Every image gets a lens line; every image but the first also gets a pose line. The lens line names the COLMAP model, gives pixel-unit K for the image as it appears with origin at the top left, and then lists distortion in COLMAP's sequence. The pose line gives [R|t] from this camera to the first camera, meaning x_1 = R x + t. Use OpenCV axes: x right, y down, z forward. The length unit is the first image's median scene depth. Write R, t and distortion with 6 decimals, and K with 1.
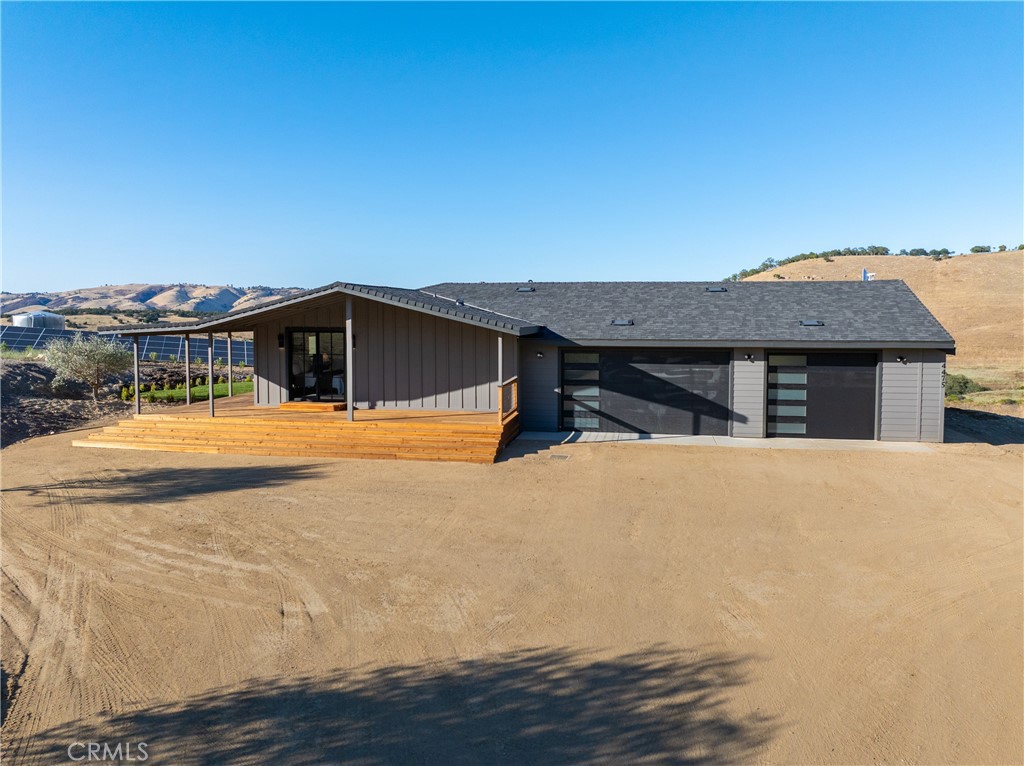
lens RADIAL K [[731.5, 0, 513.6], [0, 731.5, 376.8], [0, 0, 1]] dist [-0.052160, 0.020403]
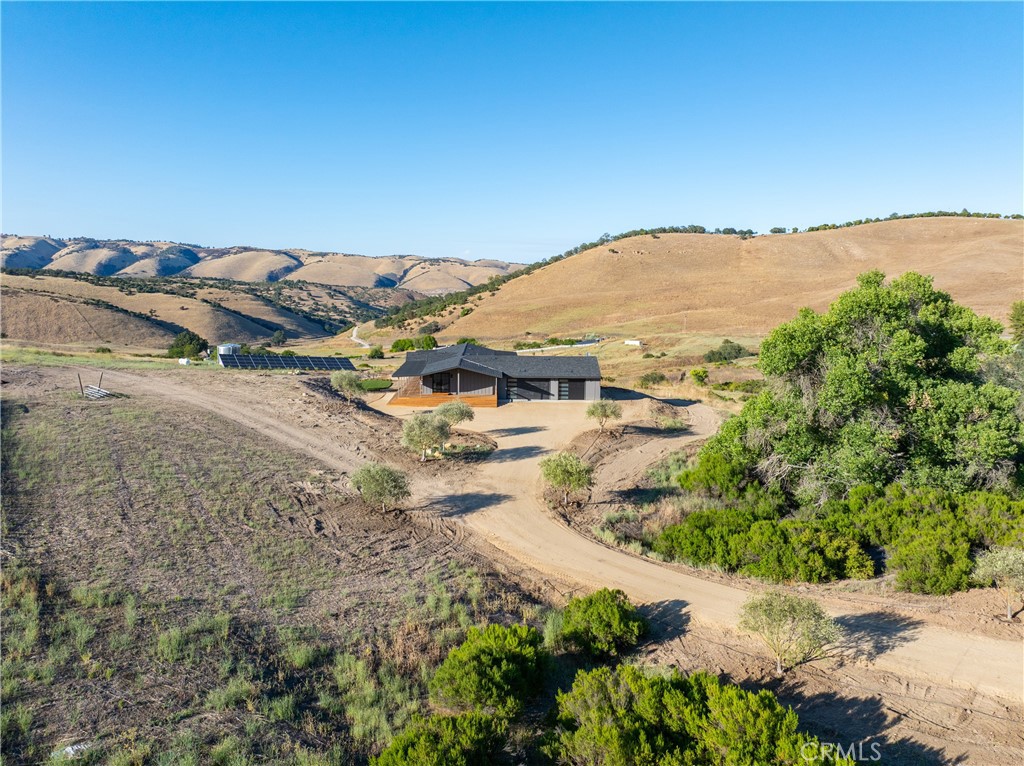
lens RADIAL K [[731.5, 0, 511.3], [0, 731.5, 384.5], [0, 0, 1]] dist [-0.052160, 0.020403]
pose [[0.979492, -0.016892, 0.200775, -0.024369], [0.002810, 0.997528, 0.070217, -0.009673], [-0.201465, -0.068212, 0.977118, -0.098020]]
